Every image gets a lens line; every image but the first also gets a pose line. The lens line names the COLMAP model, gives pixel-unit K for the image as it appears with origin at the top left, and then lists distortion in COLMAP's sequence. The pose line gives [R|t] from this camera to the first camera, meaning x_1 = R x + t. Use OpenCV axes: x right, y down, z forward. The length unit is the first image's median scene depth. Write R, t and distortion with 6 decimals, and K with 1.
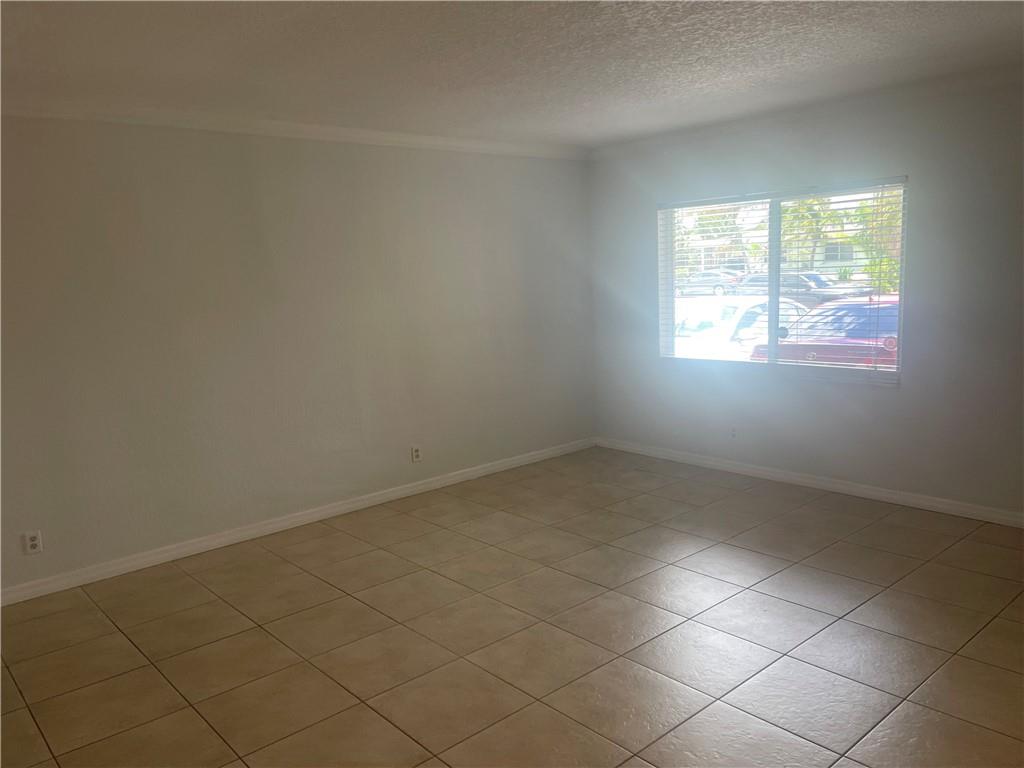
lens RADIAL K [[780.2, 0, 512.0], [0, 780.2, 384.0], [0, 0, 1]] dist [0.040311, -0.000397]
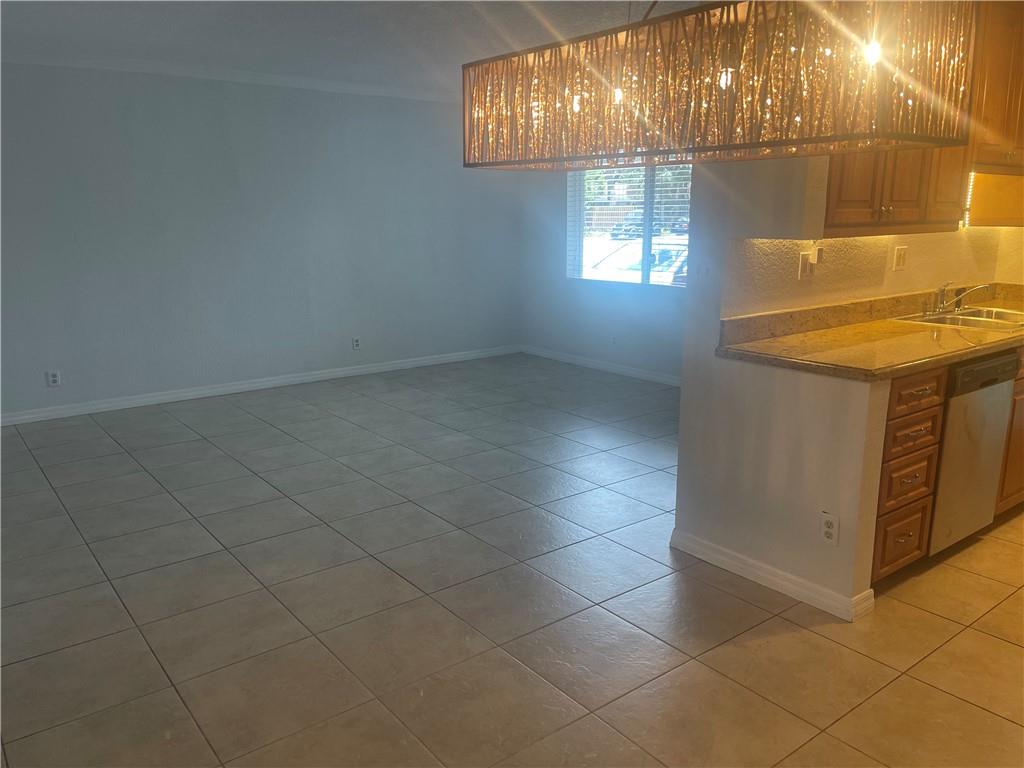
lens RADIAL K [[780.2, 0, 512.0], [0, 780.2, 384.0], [0, 0, 1]] dist [0.040311, -0.000397]
pose [[0.997363, 0.053139, -0.049421, 0.208562], [-0.049416, 0.996053, 0.073737, 0.053518], [0.053144, -0.071100, 0.996052, -0.265464]]
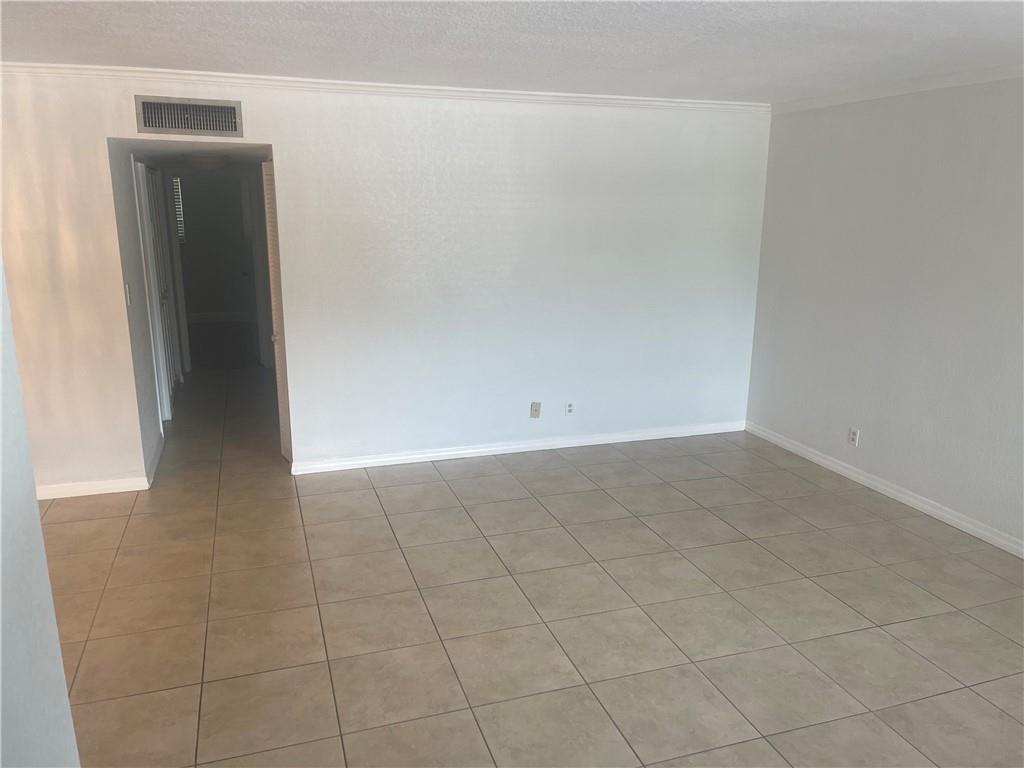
lens RADIAL K [[780.2, 0, 512.0], [0, 780.2, 384.0], [0, 0, 1]] dist [0.040311, -0.000397]
pose [[-0.383991, 0.249386, -0.889020, 0.560412], [-0.125609, 0.939774, 0.317878, -0.167650], [0.914753, 0.233732, -0.329540, 0.706452]]
